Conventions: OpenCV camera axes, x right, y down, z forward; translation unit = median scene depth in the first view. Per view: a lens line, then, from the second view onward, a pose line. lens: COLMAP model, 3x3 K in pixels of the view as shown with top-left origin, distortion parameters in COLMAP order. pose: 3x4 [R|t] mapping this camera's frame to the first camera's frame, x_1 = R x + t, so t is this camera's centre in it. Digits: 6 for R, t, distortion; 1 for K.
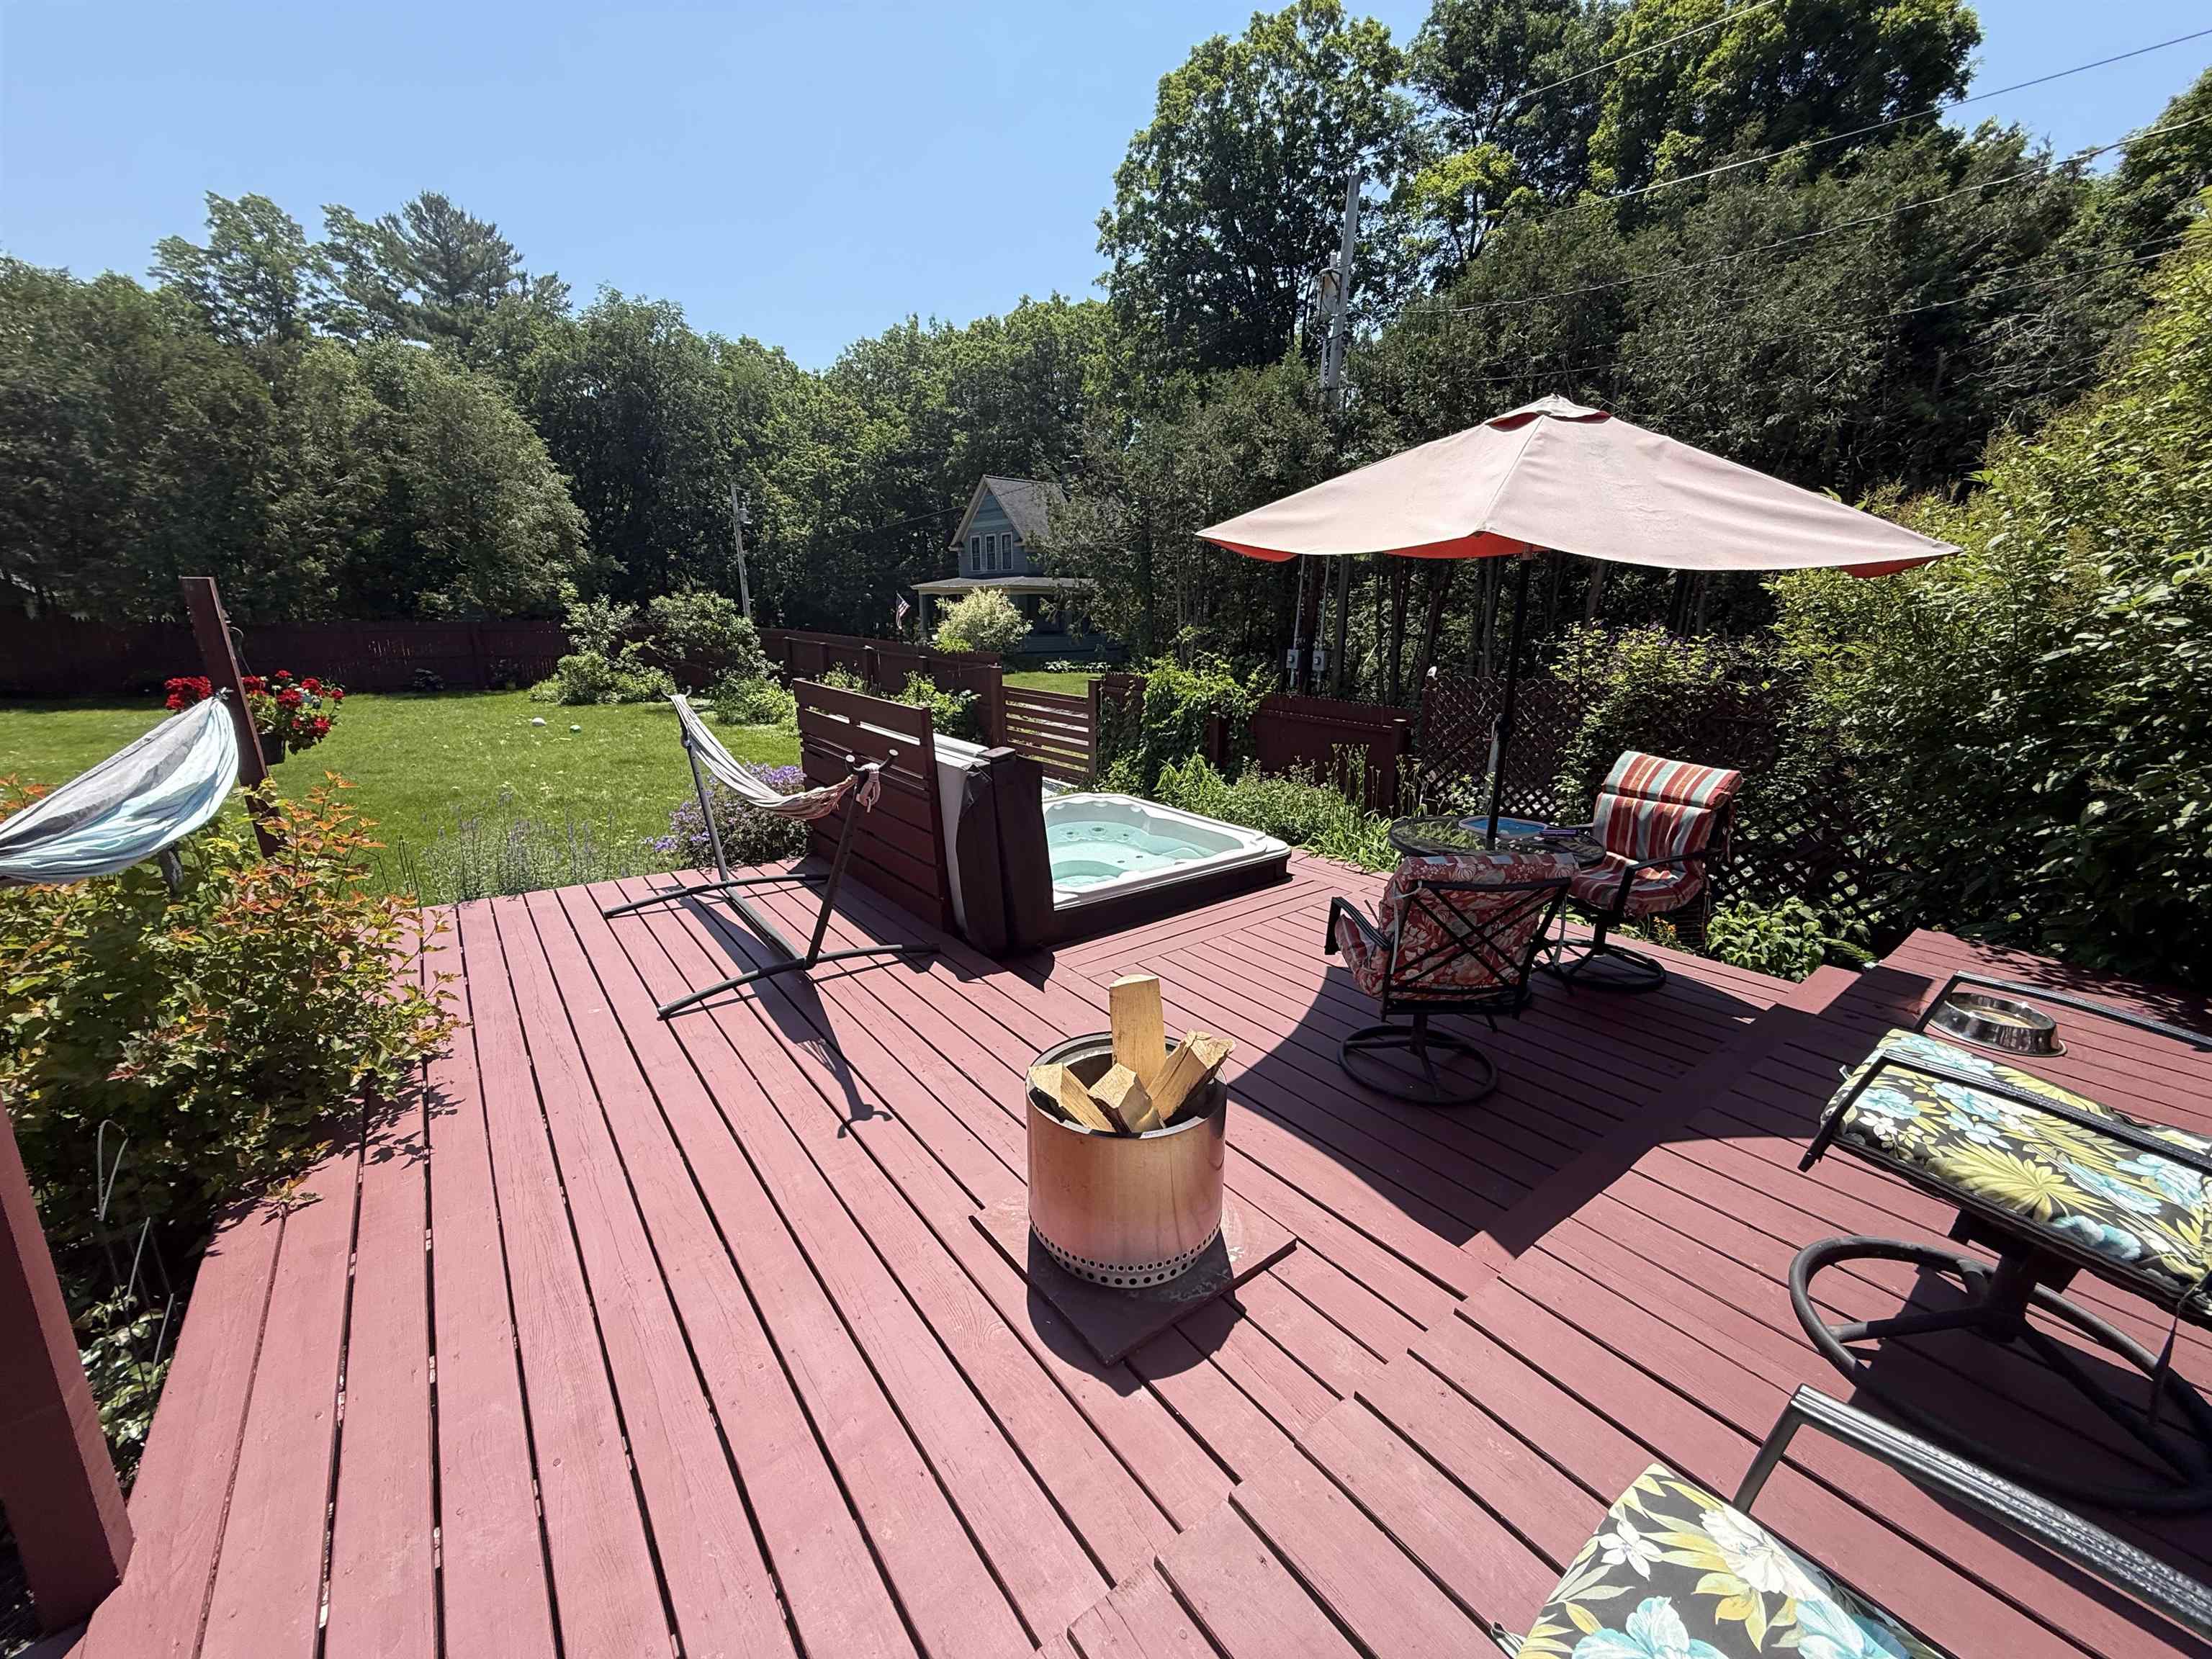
lens RADIAL K [[883.7, 0, 1106.2], [0, 883.7, 829.3], [0, 0, 1]] dist [0.000391, 0.000033]
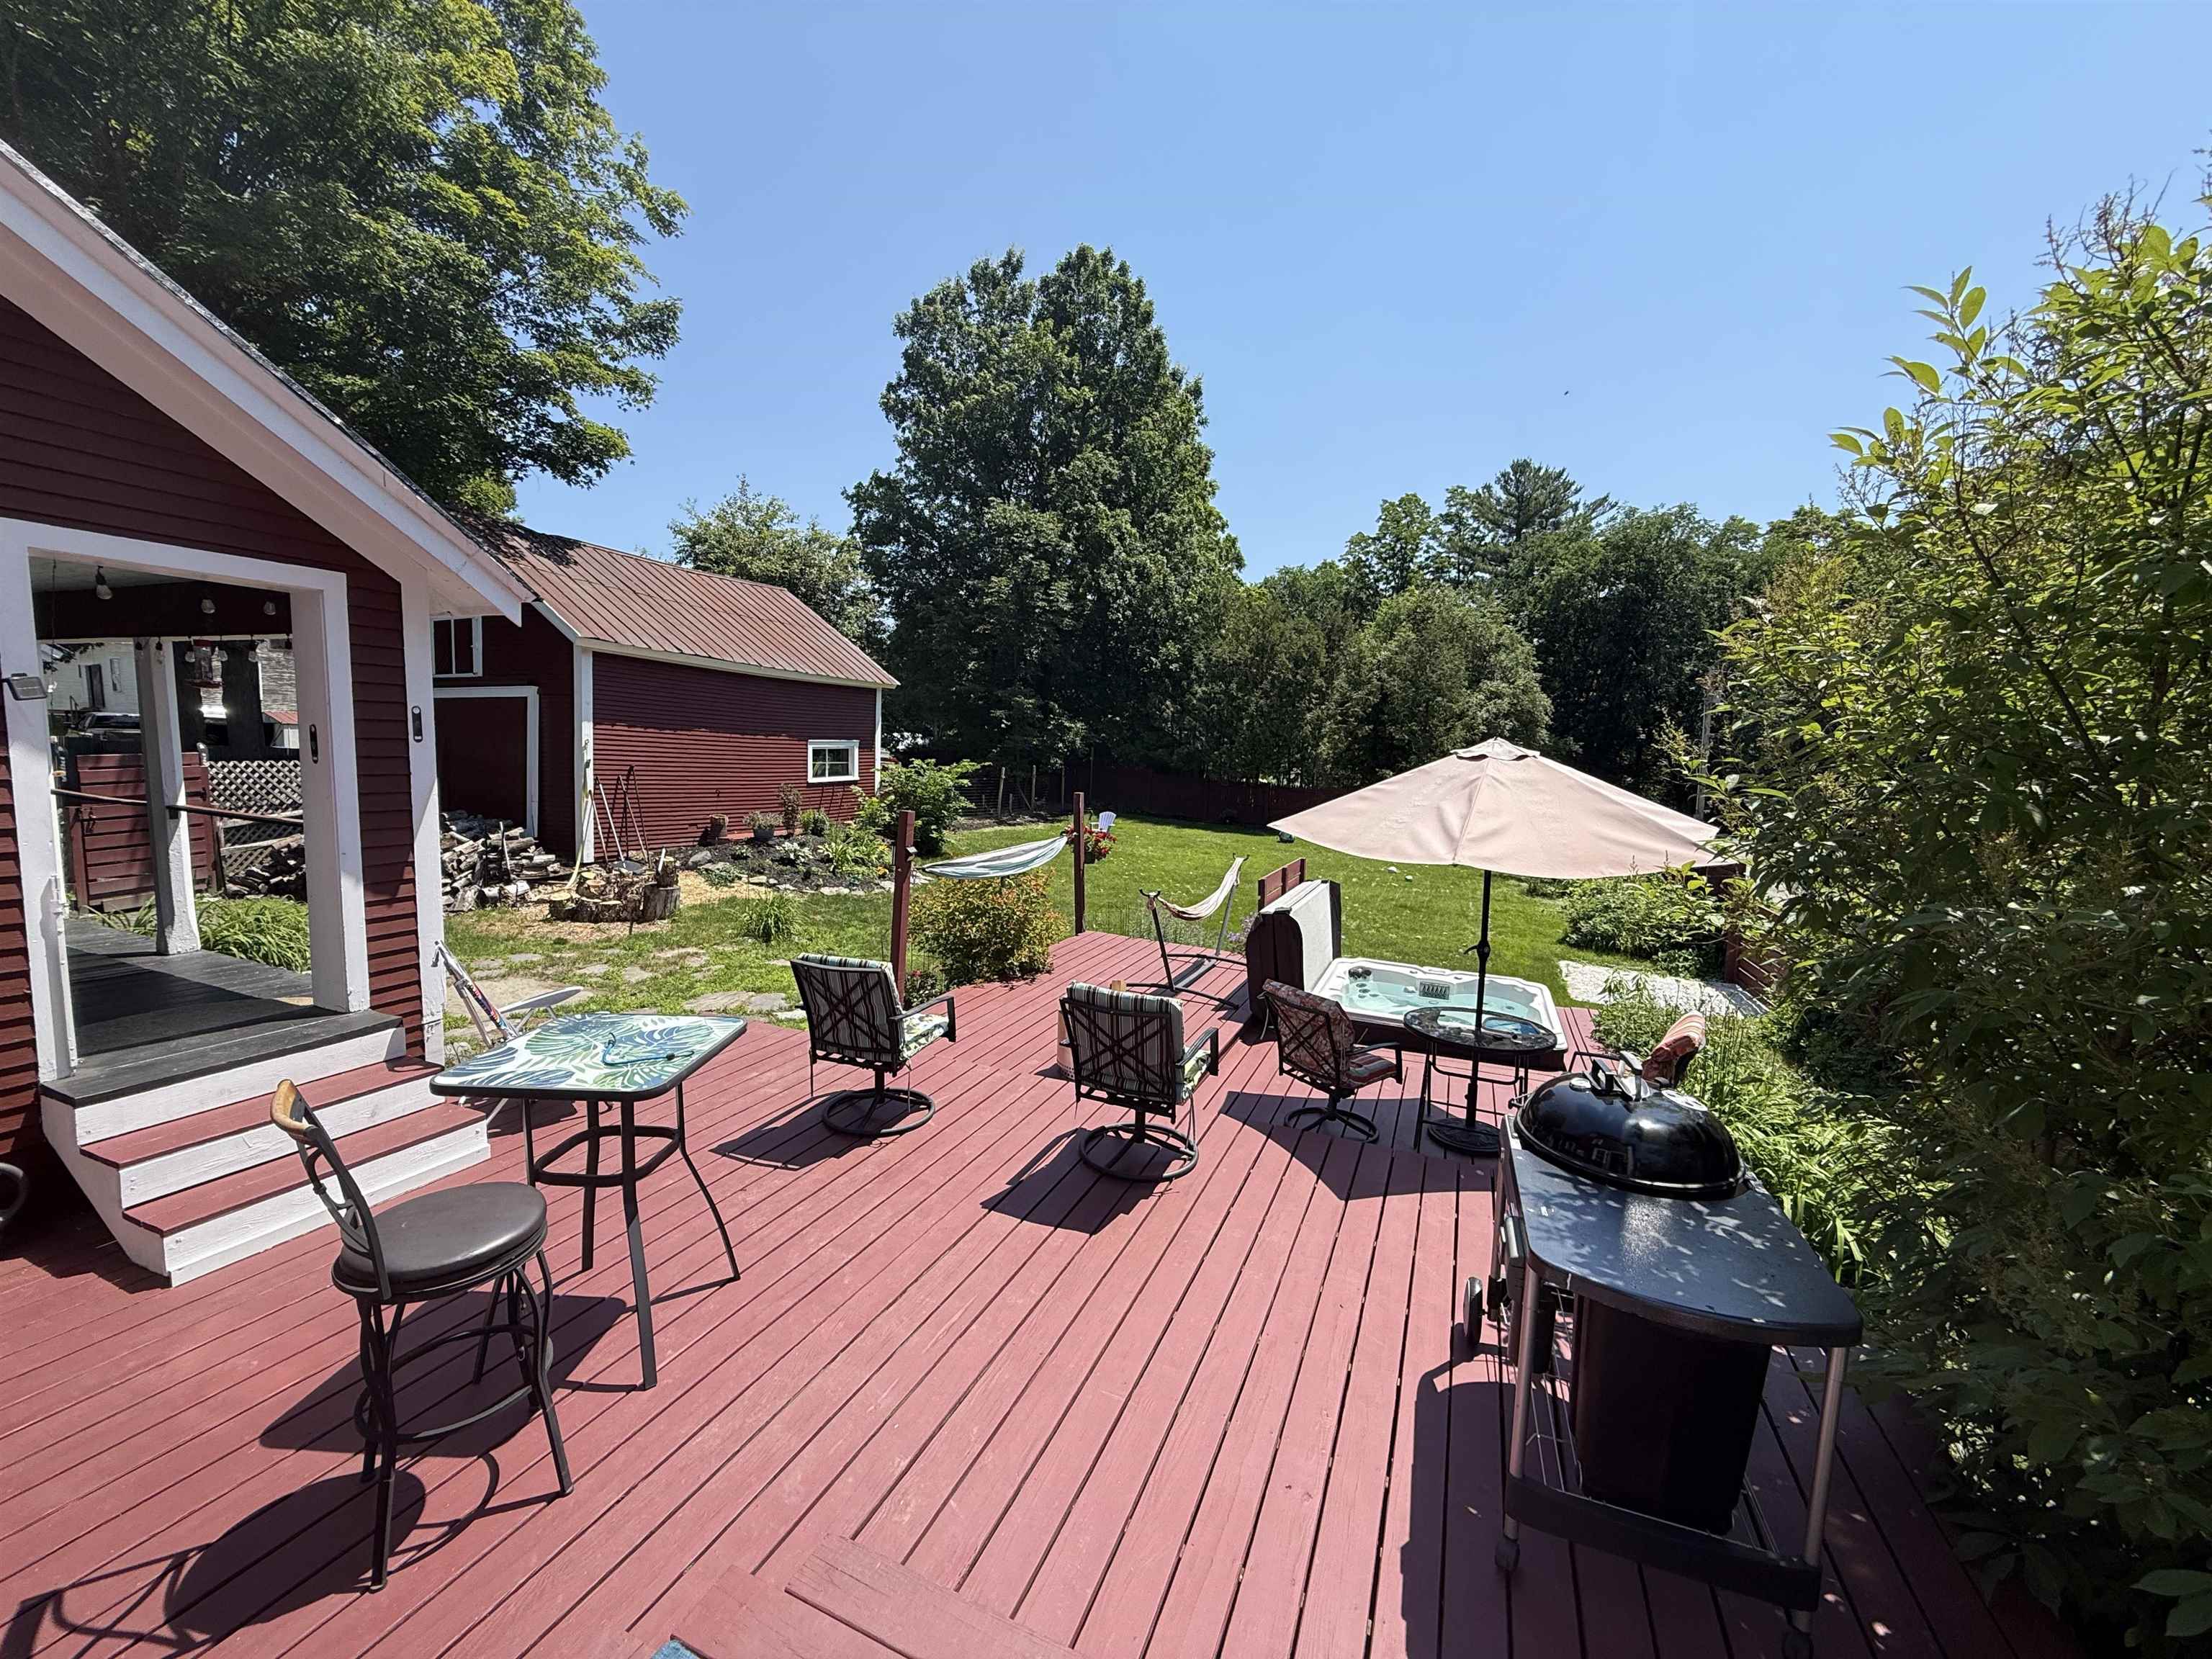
lens RADIAL K [[883.7, 0, 1108.3], [0, 883.7, 836.1], [0, 0, 1]] dist [0.000391, 0.000033]
pose [[0.499948, 0.105268, -0.859634, 0.097519], [-0.251584, 0.967435, -0.027847, -0.007408], [0.828709, 0.230192, 0.510151, -0.021032]]
